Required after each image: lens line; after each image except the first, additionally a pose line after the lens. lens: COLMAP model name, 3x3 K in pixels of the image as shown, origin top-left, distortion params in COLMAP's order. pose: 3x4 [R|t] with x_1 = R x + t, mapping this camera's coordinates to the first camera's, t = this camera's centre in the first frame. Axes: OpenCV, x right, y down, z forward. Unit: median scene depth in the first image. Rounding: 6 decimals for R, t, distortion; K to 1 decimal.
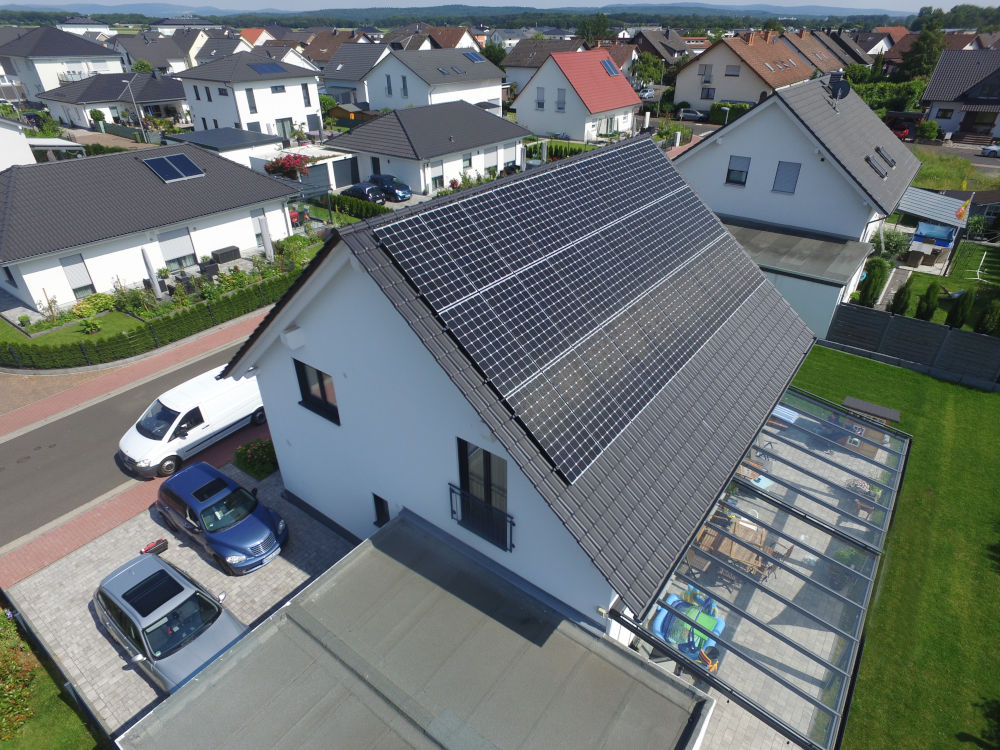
lens RADIAL K [[551.6, 0, 500.2], [0, 551.6, 373.5], [0, 0, 1]] dist [0.006677, 0.001943]
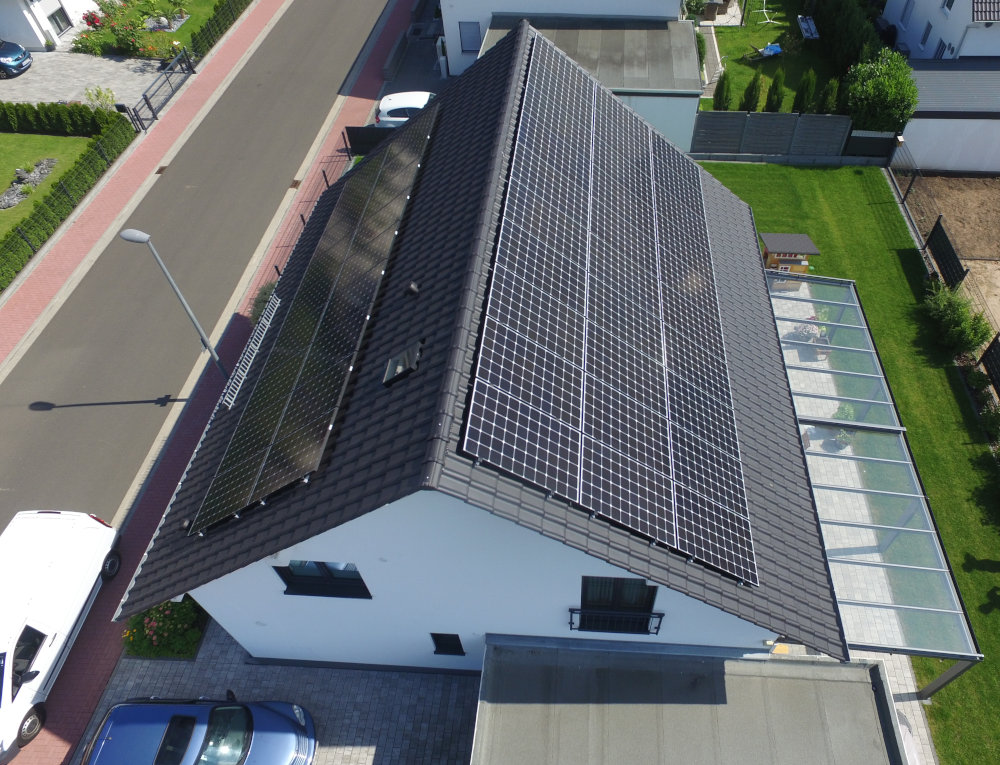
lens RADIAL K [[677.6, 0, 527.2], [0, 677.6, 299.0], [0, 0, 1]] dist [-0.003903, 0.005750]
pose [[0.837594, -0.406032, 0.365479, -0.268446], [0.306473, 0.903067, 0.300905, -0.450624], [-0.452229, -0.140027, 0.880841, 0.150676]]
